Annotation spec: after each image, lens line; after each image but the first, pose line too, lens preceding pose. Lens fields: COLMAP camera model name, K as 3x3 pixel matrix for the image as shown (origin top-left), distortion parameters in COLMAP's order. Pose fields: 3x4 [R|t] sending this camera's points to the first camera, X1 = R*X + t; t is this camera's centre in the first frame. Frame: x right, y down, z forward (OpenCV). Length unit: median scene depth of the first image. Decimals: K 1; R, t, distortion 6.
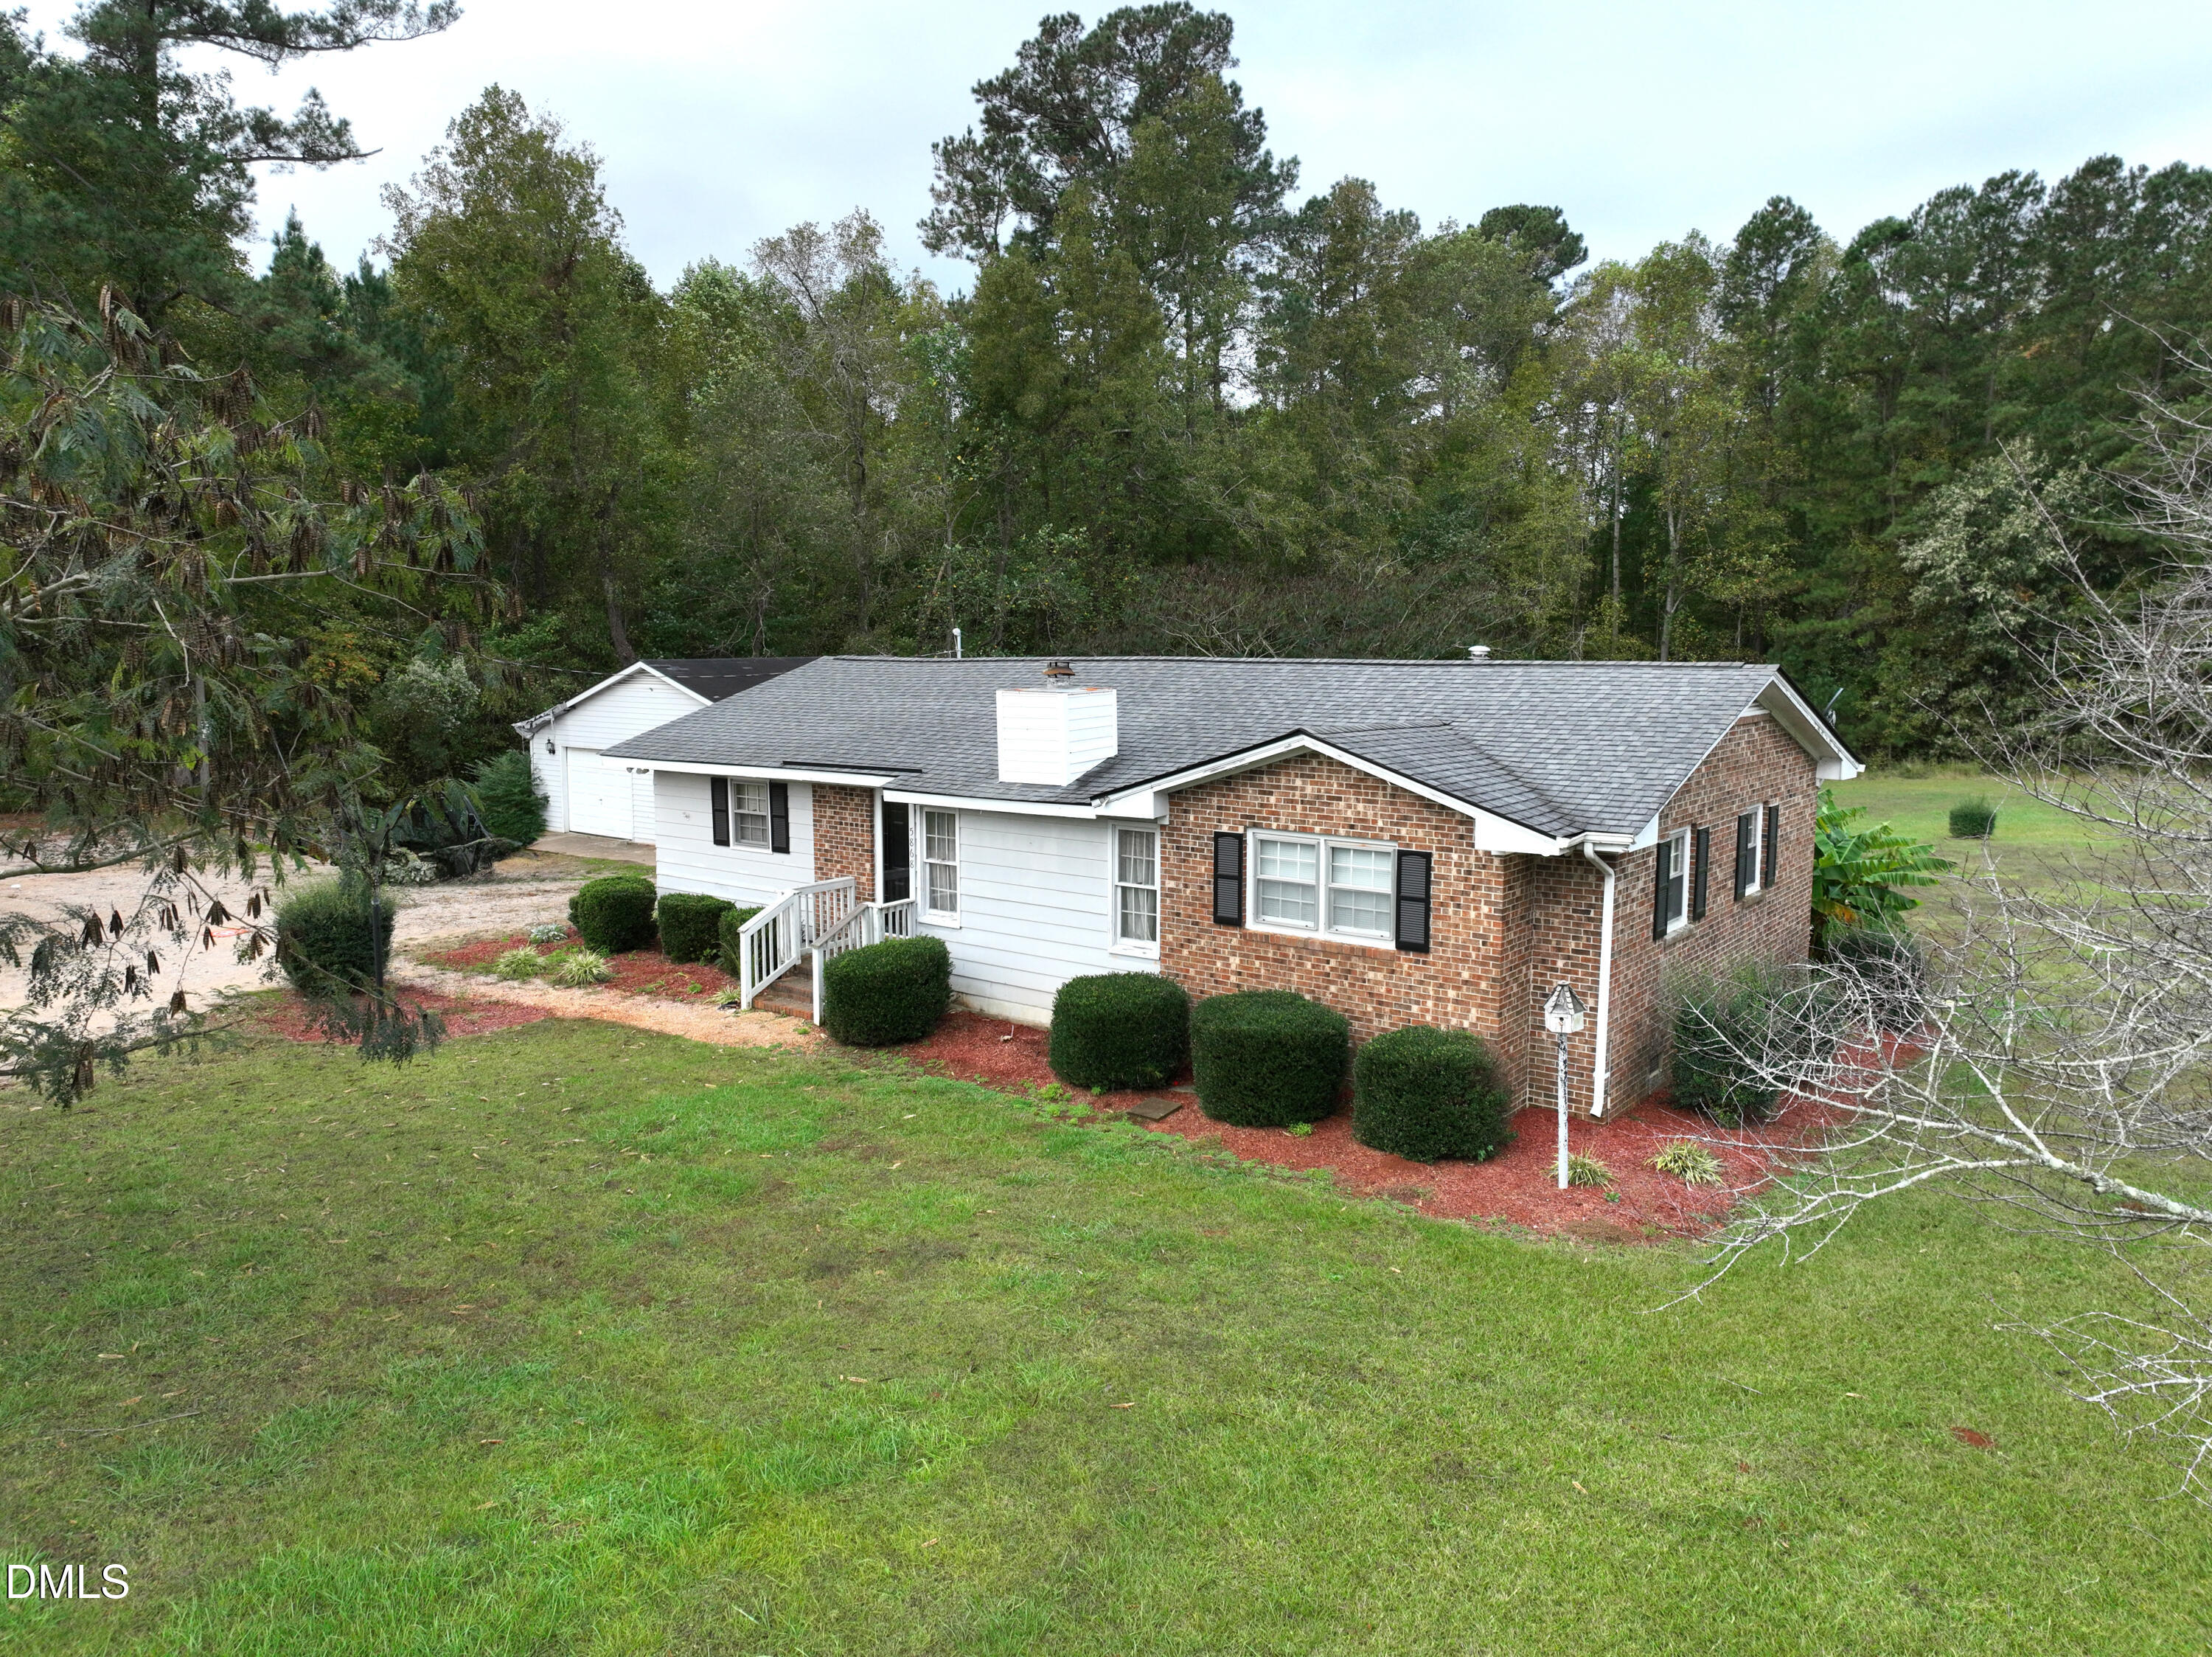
lens RADIAL K [[1552.2, 0, 1103.9], [0, 1552.2, 820.6], [0, 0, 1]] dist [0.022103, 0.000778]
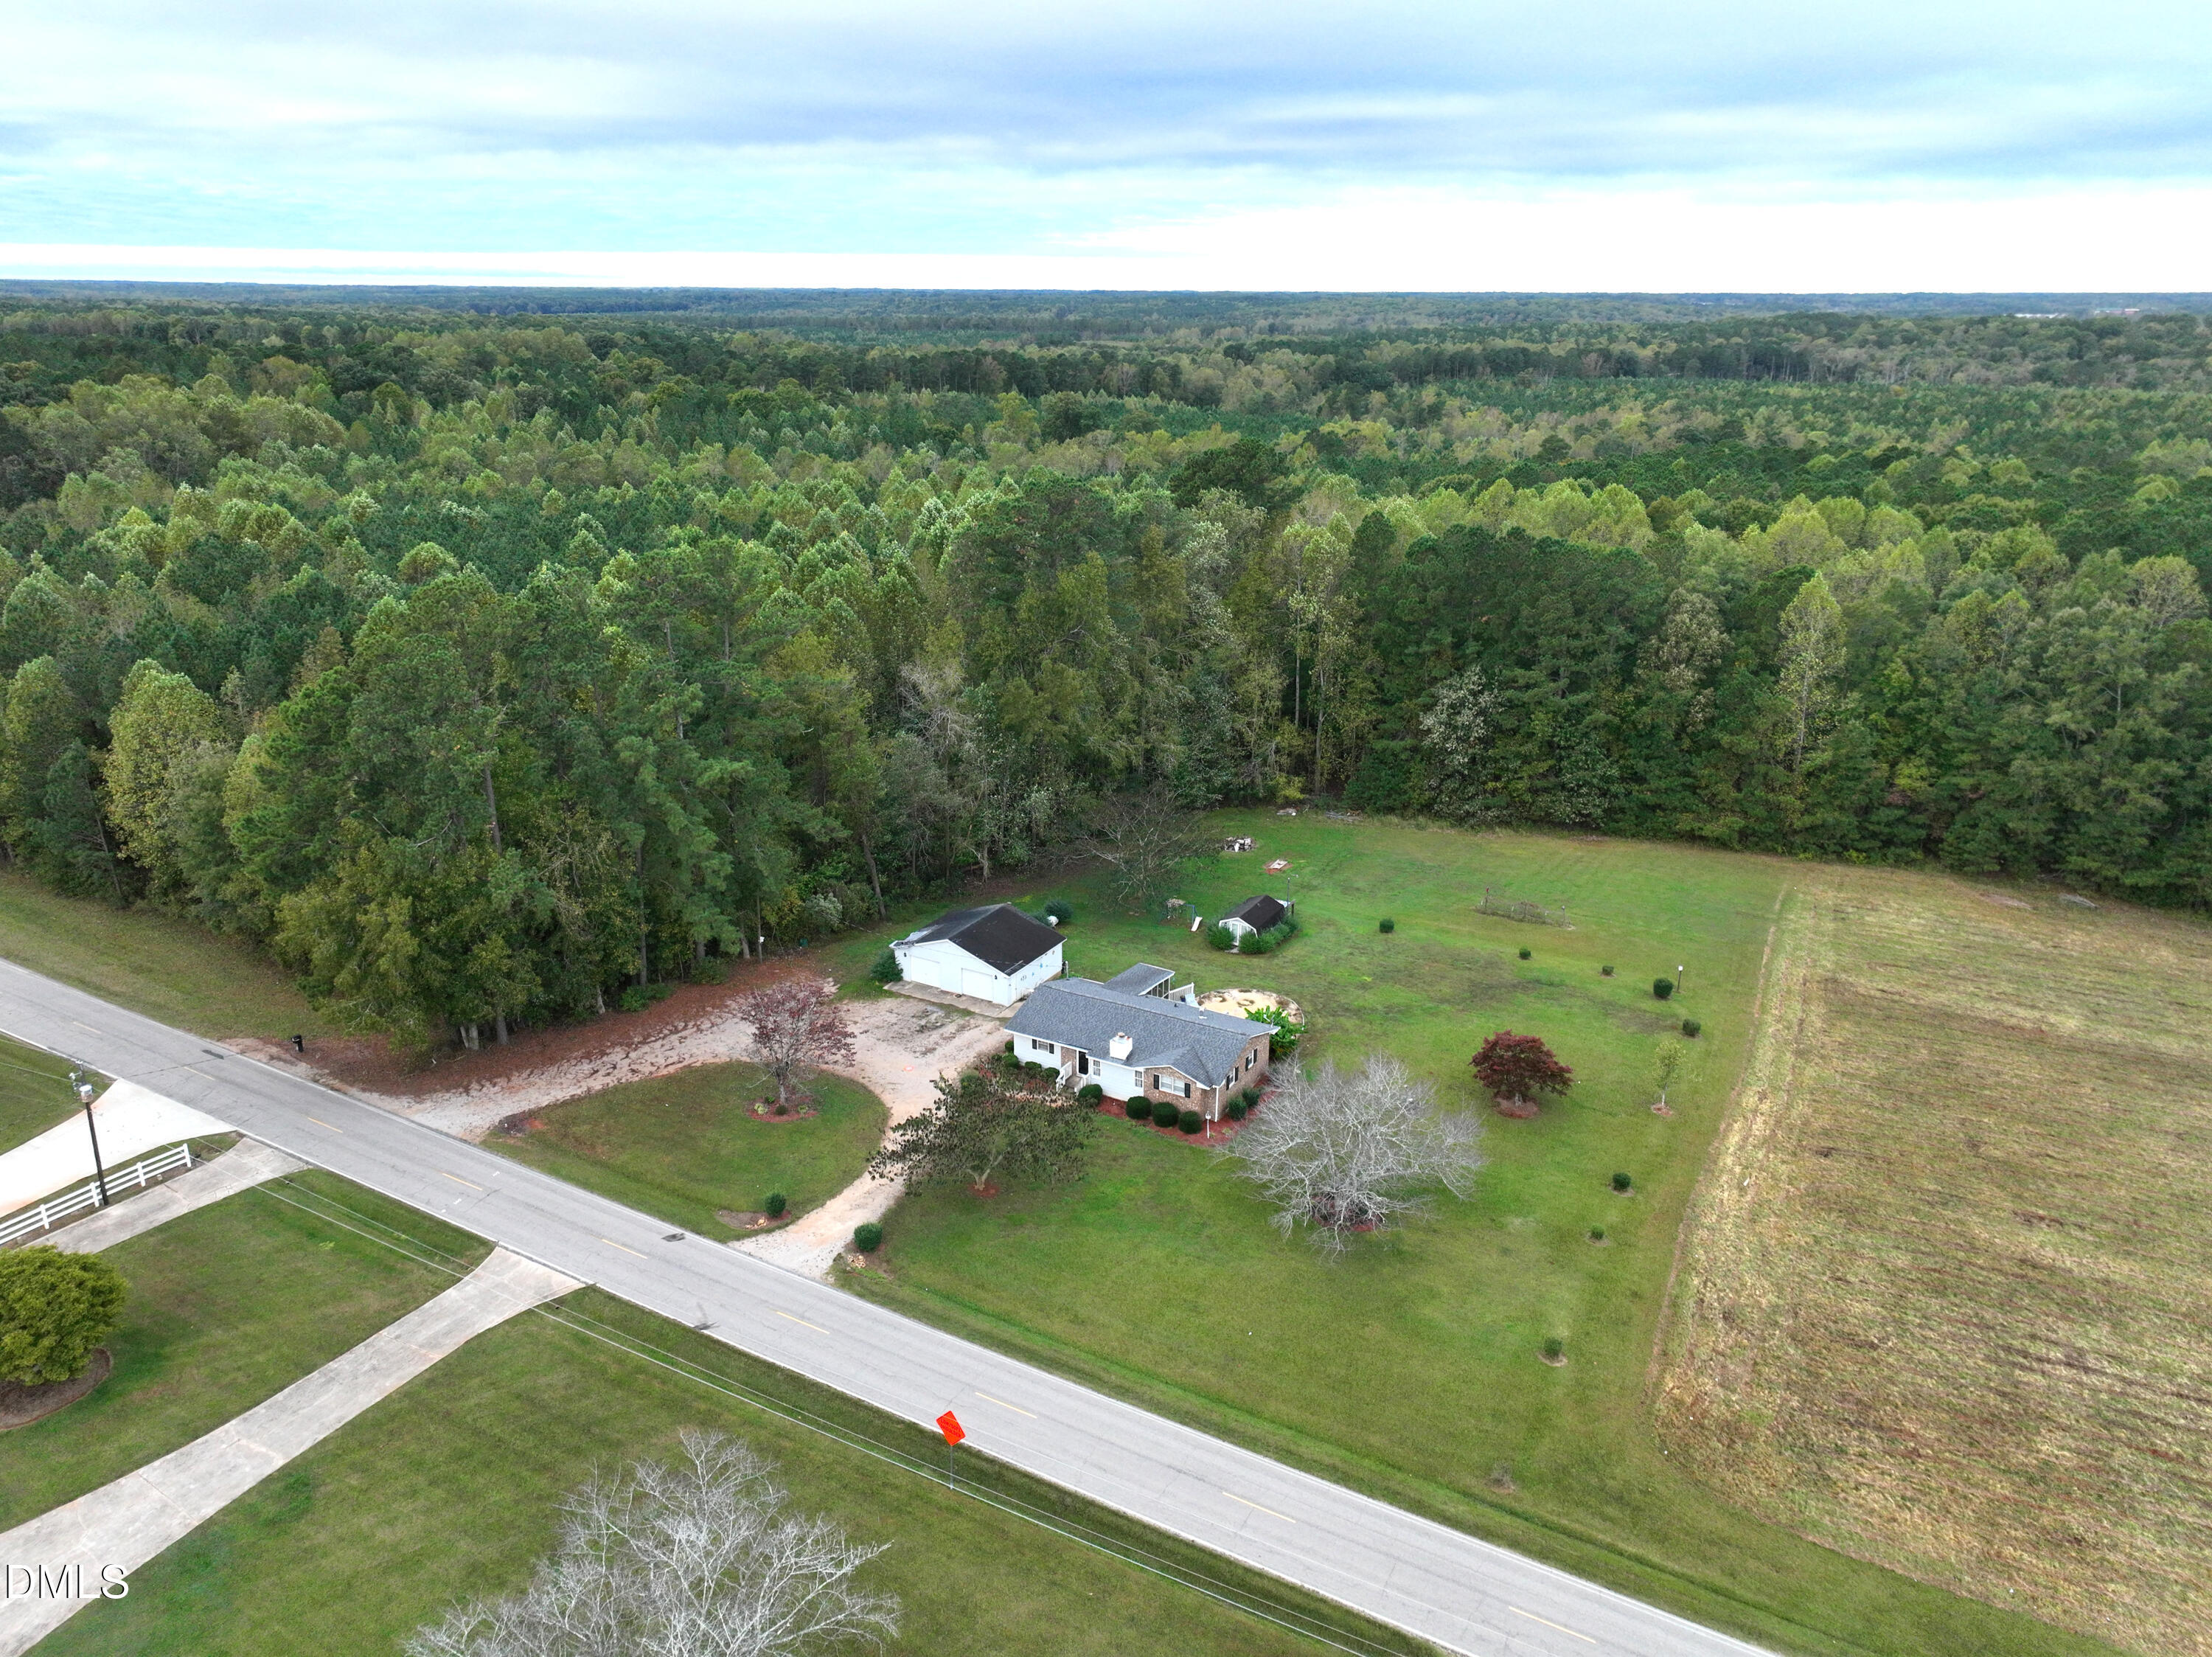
lens RADIAL K [[1553.7, 0, 1105.4], [0, 1553.7, 825.8], [0, 0, 1]] dist [0.001979, -0.001091]
pose [[0.990618, -0.044831, 0.129097, -0.636772], [0.016870, 0.977551, 0.210022, -1.657215], [-0.135614, -0.205873, 0.969136, -3.441610]]
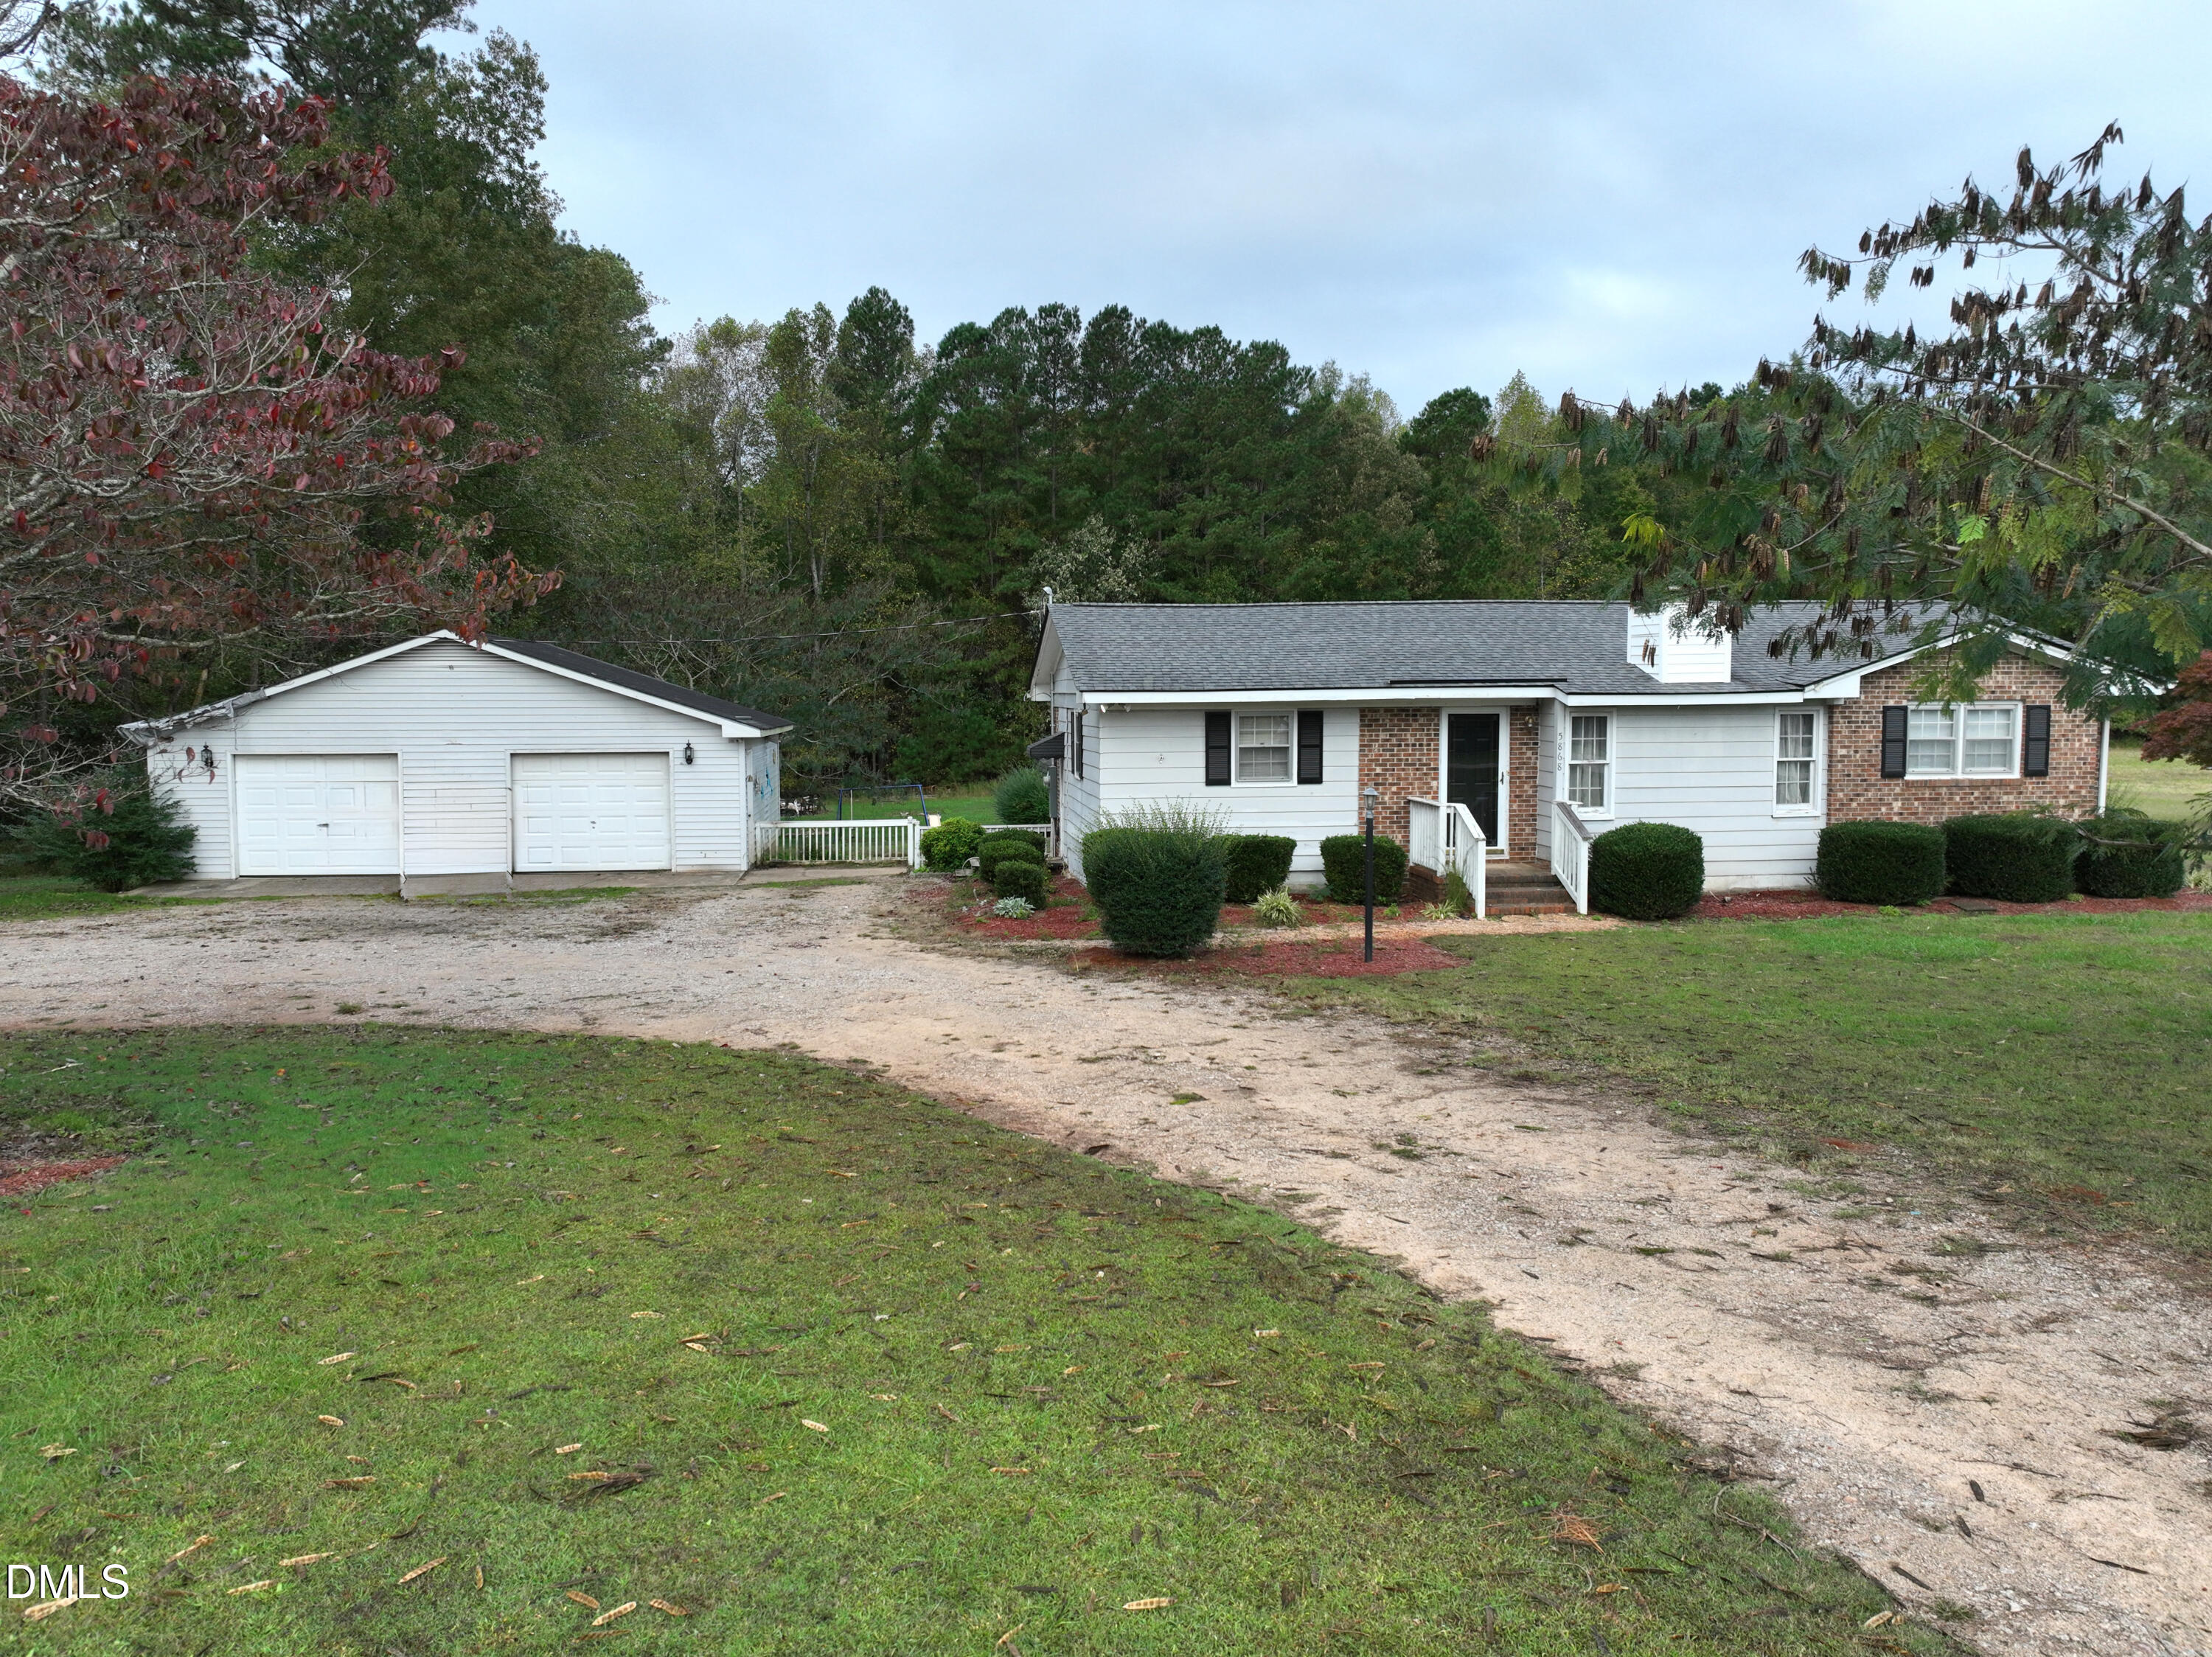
lens RADIAL K [[1553.7, 0, 1115.8], [0, 1553.7, 832.4], [0, 0, 1]] dist [0.001979, -0.001091]
pose [[0.702081, -0.062548, 0.709345, -1.031898], [0.091024, 0.995846, -0.002281, 0.044721], [-0.706255, 0.066169, 0.704858, 0.428227]]
